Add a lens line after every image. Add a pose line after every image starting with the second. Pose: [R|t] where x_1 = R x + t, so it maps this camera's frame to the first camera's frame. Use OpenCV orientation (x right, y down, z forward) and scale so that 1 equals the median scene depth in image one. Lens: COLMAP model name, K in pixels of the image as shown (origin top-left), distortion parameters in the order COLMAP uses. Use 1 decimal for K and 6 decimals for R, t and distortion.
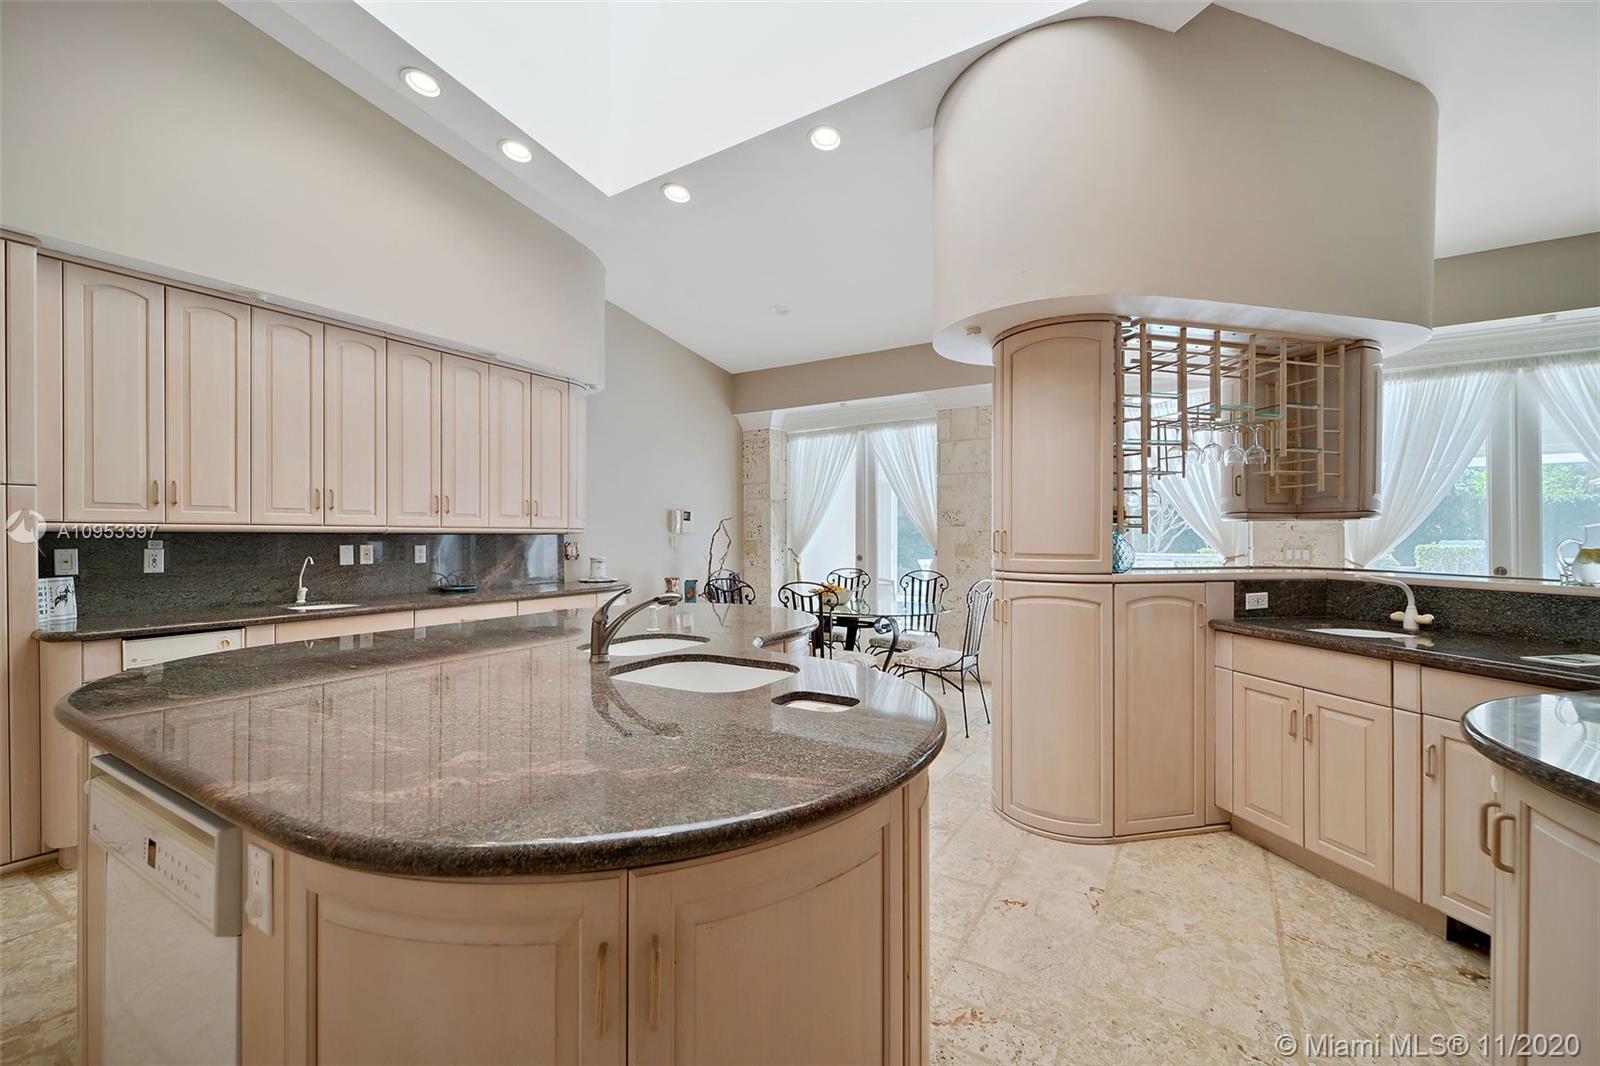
lens RADIAL K [[656.0, 0, 807.4], [0, 656.0, 535.6], [0, 0, 1]] dist [-0.002171, -0.000246]
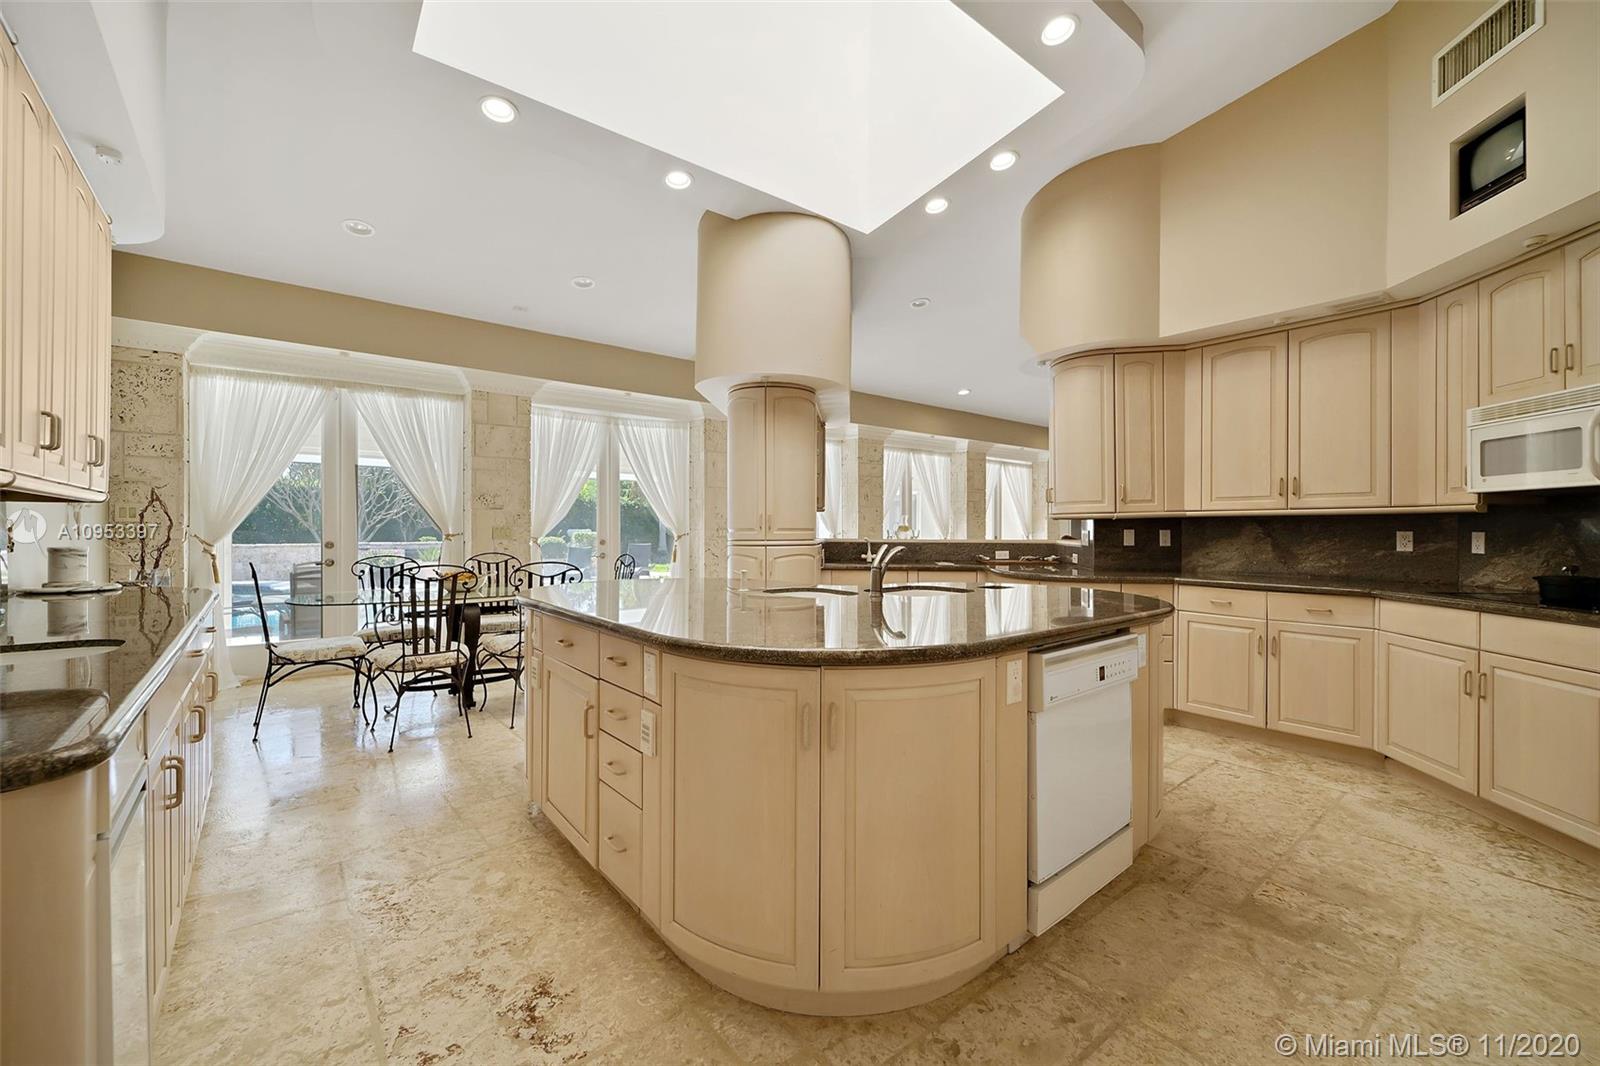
lens RADIAL K [[656.0, 0, 792.7], [0, 656.0, 532.1], [0, 0, 1]] dist [-0.002171, -0.000246]
pose [[0.317277, -0.003993, 0.948325, -0.576595], [-0.004893, 0.999971, 0.005847, 0.012827], [-0.948320, -0.006495, 0.317248, 0.236610]]
